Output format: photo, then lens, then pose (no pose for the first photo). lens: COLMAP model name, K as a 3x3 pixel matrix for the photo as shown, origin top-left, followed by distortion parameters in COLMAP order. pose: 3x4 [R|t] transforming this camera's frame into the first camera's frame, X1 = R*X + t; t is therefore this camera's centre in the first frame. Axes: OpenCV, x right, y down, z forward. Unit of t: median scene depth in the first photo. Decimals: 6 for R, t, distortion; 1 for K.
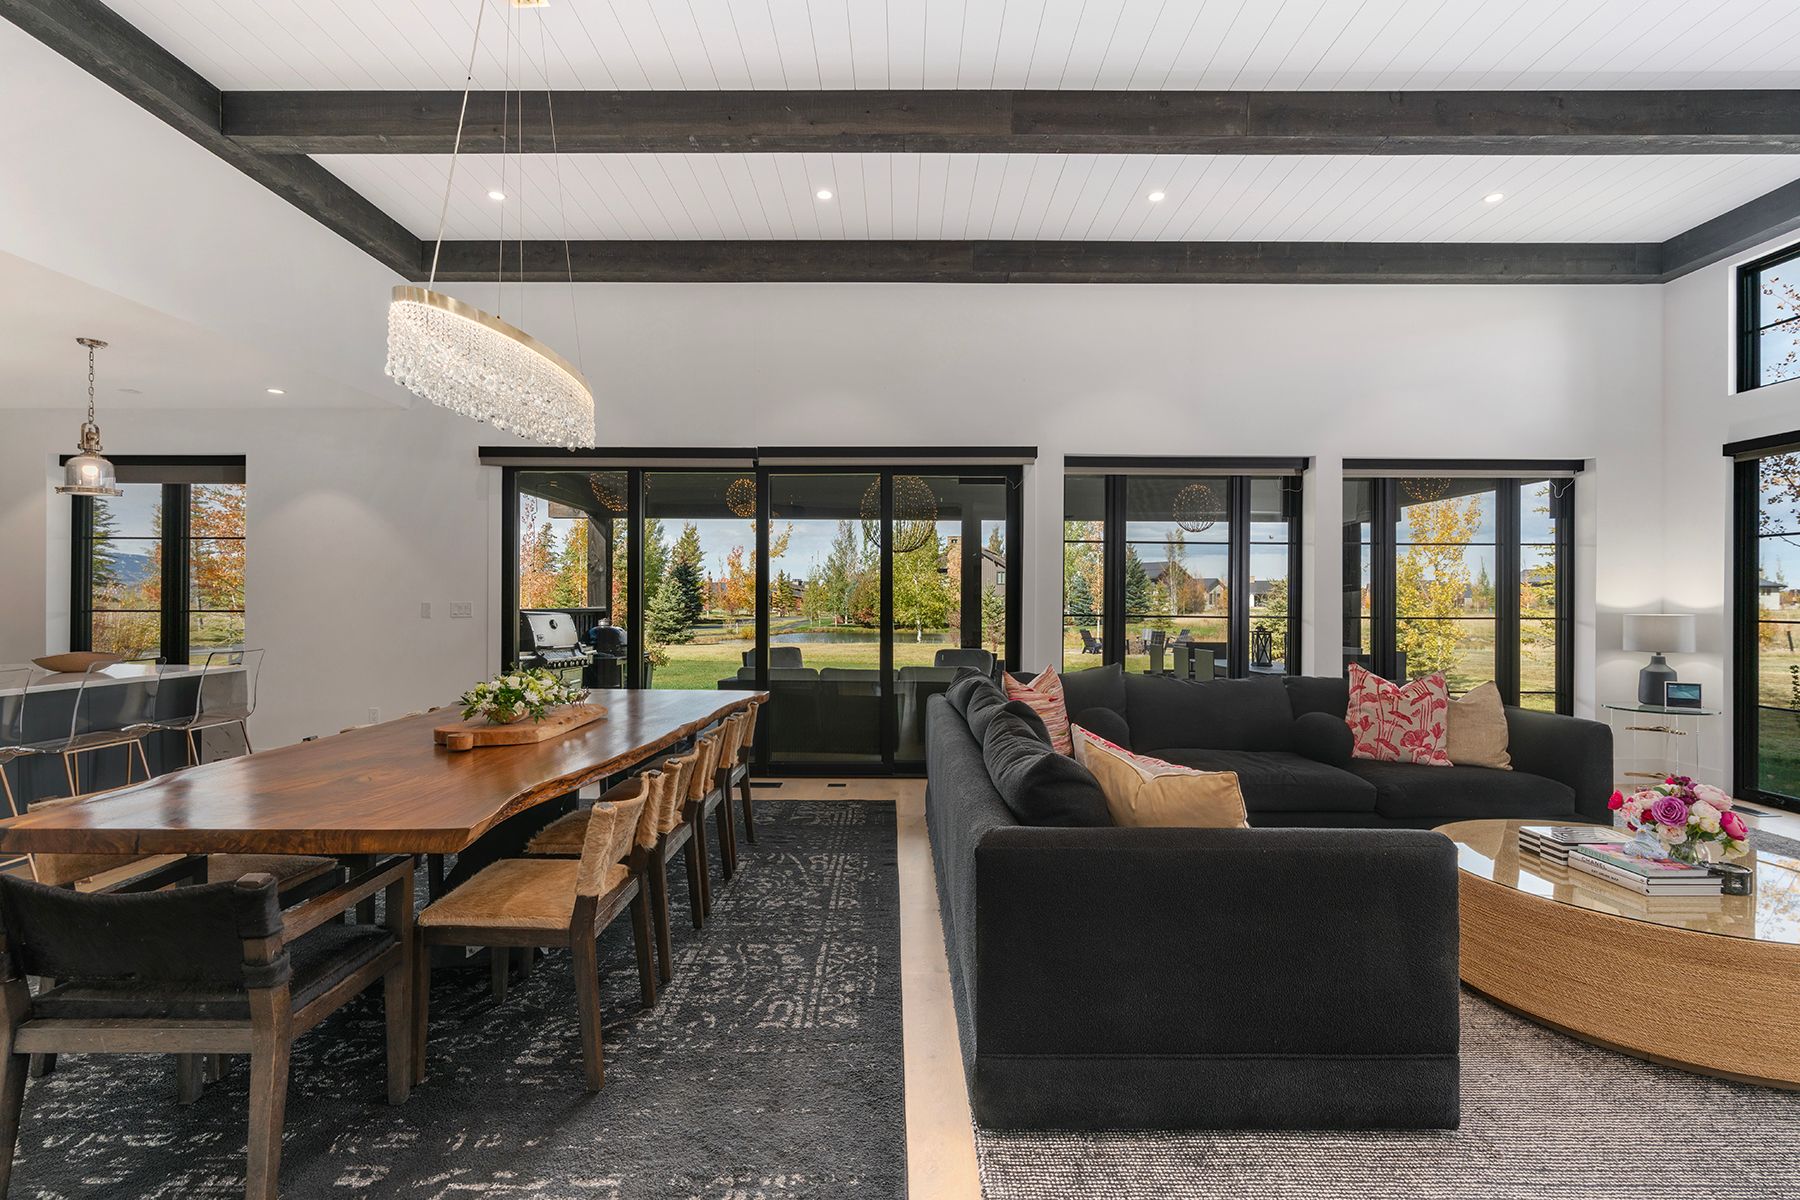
lens RADIAL K [[834.2, 0, 890.2], [0, 834.2, 602.3], [0, 0, 1]] dist [-0.010224, 0.003959]
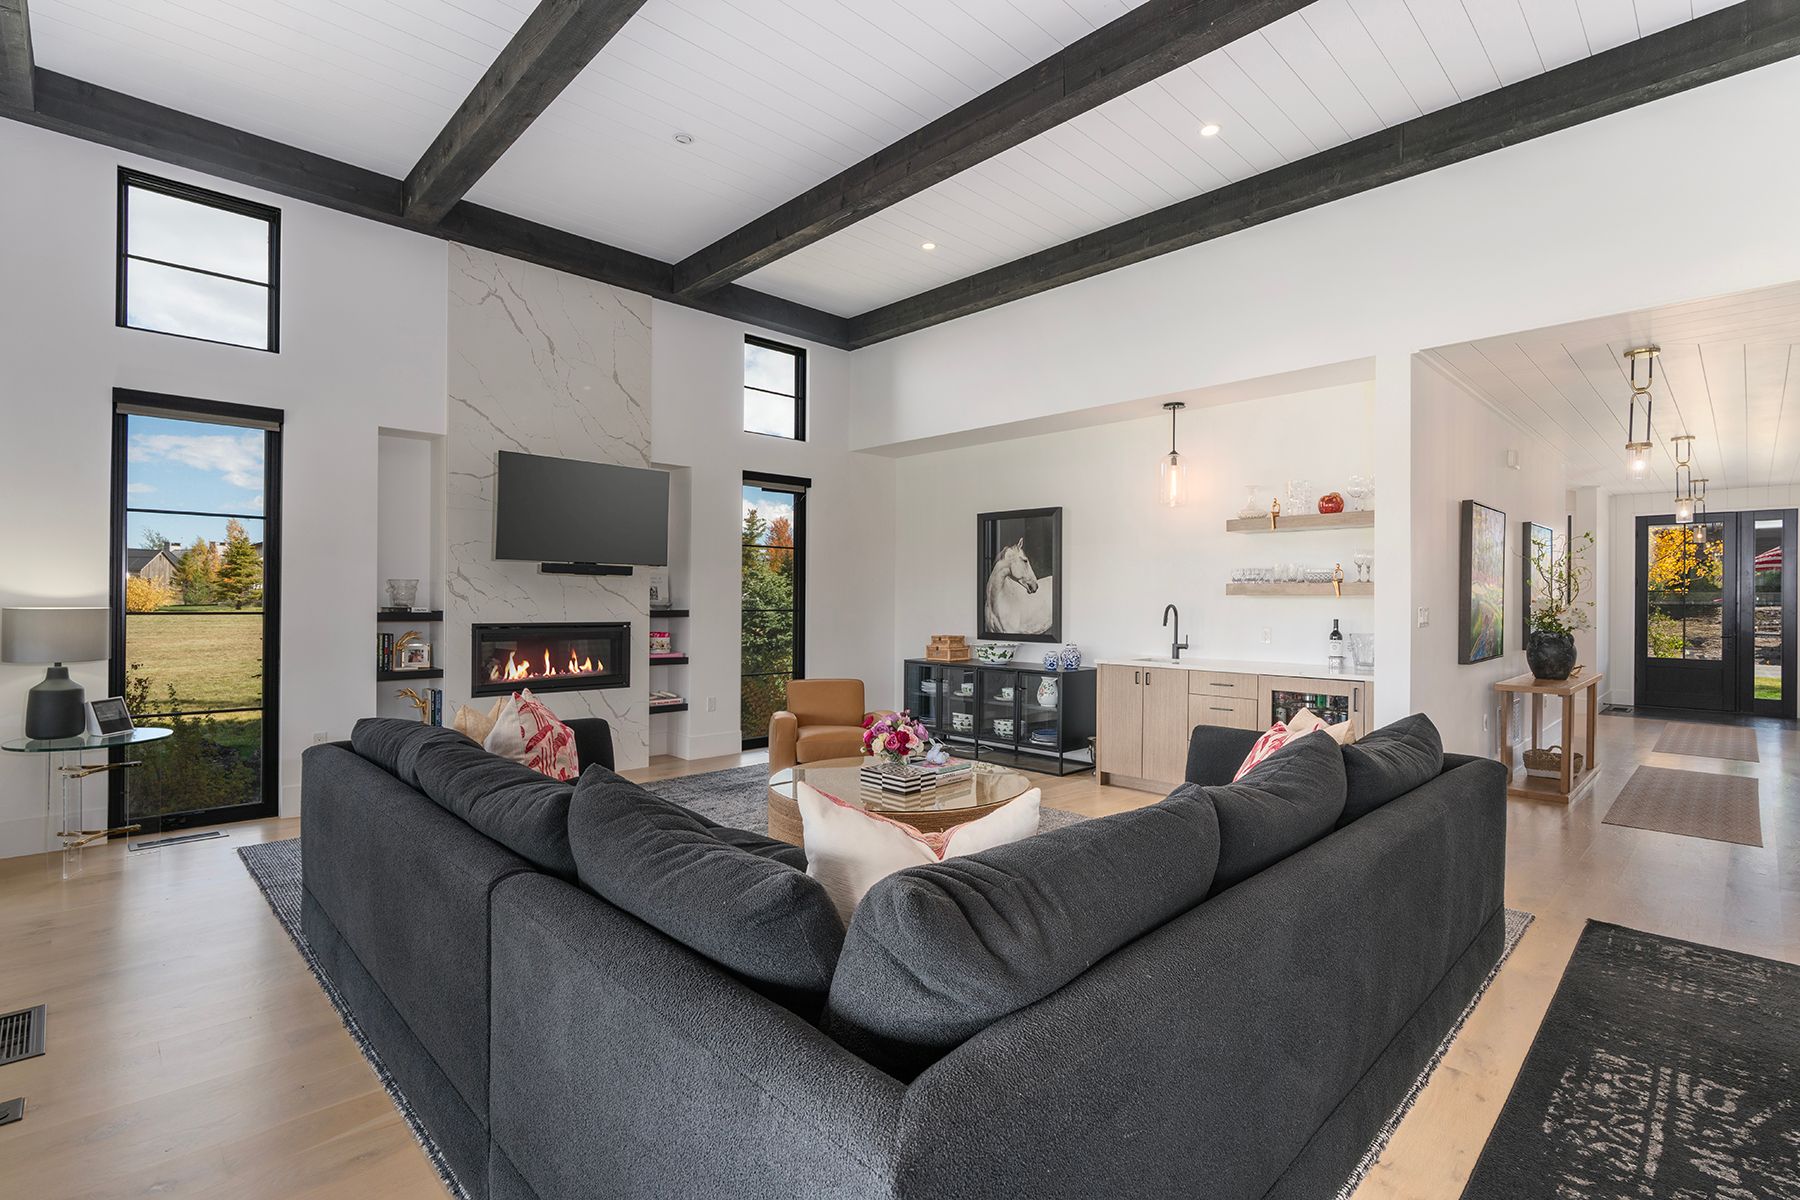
lens RADIAL K [[834.2, 0, 891.5], [0, 834.2, 599.2], [0, 0, 1]] dist [-0.010224, 0.003959]
pose [[-0.701369, -0.010425, 0.712722, -0.076102], [-0.009290, 0.999942, 0.005484, -0.003741], [-0.712738, -0.002774, -0.701425, 1.178083]]
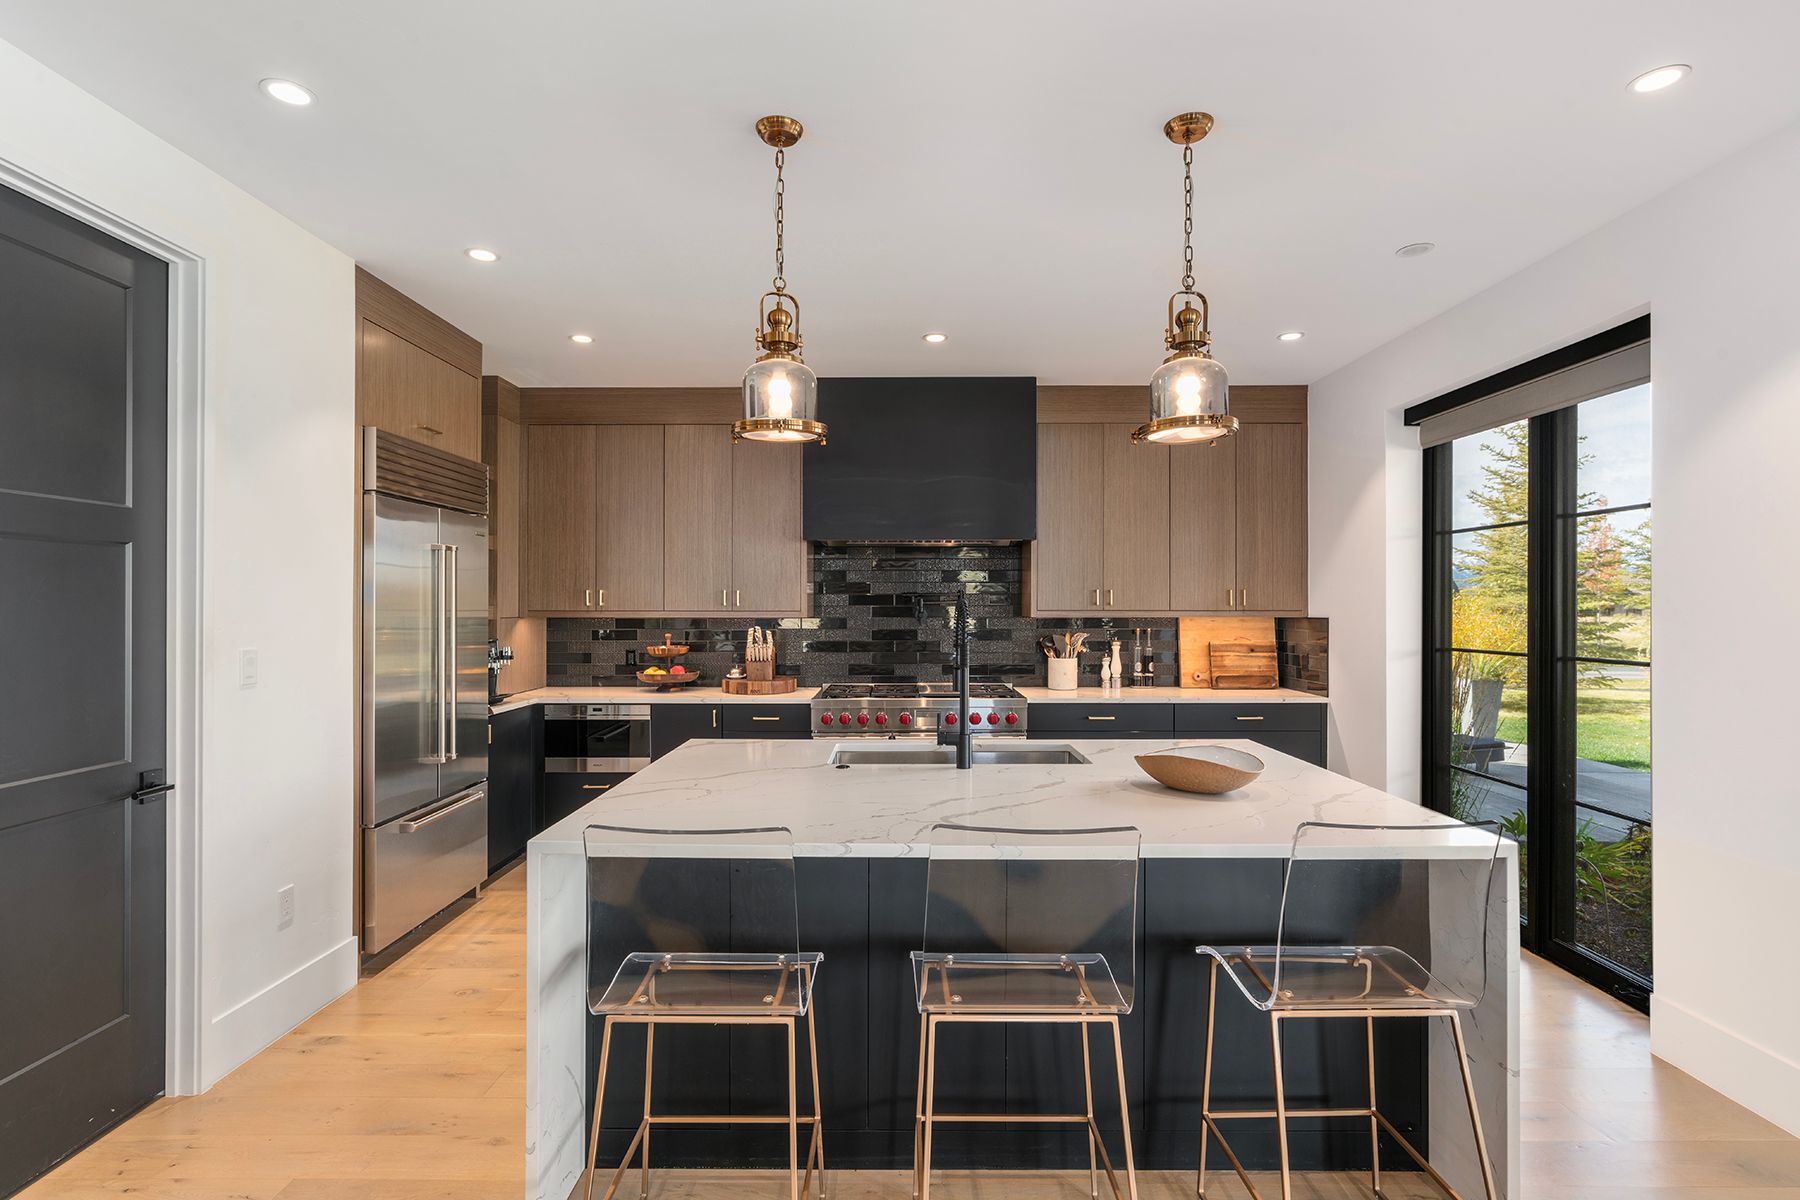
lens RADIAL K [[834.2, 0, 890.7], [0, 834.2, 603.0], [0, 0, 1]] dist [-0.010224, 0.003959]
pose [[0.008963, -0.009592, -0.999914, -0.445155], [-0.001102, 0.999953, -0.009602, -0.026185], [0.999959, 0.001188, 0.008952, 0.762182]]
